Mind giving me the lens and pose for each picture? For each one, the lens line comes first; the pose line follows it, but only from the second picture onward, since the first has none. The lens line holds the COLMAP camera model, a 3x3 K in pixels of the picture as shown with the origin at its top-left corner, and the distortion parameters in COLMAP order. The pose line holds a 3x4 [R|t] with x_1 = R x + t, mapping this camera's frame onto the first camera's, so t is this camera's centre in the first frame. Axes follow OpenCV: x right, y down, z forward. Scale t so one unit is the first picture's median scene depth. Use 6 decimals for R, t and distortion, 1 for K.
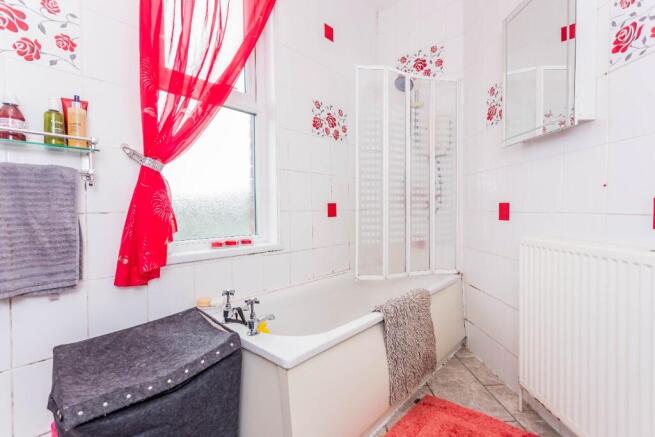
lens RADIAL K [[307.4, 0, 324.8], [0, 307.4, 210.8], [0, 0, 1]] dist [0.001376, 0.000292]
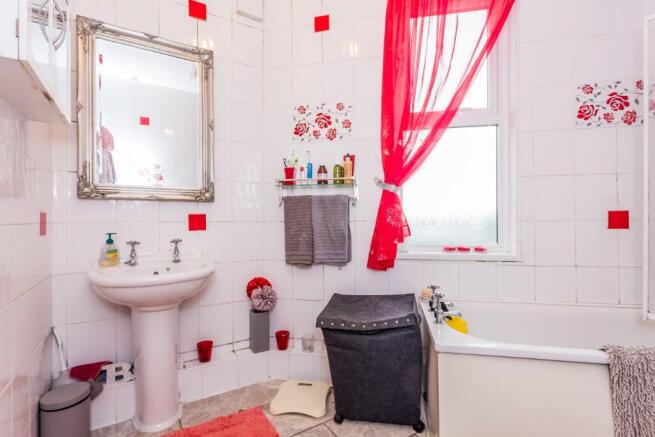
lens RADIAL K [[307.4, 0, 324.8], [0, 307.4, 210.8], [0, 0, 1]] dist [0.001376, 0.000292]
pose [[0.523545, -0.021734, -0.851721, 0.537365], [-0.001933, 0.999642, -0.026697, -0.003874], [0.851996, 0.015623, 0.523315, -0.014631]]
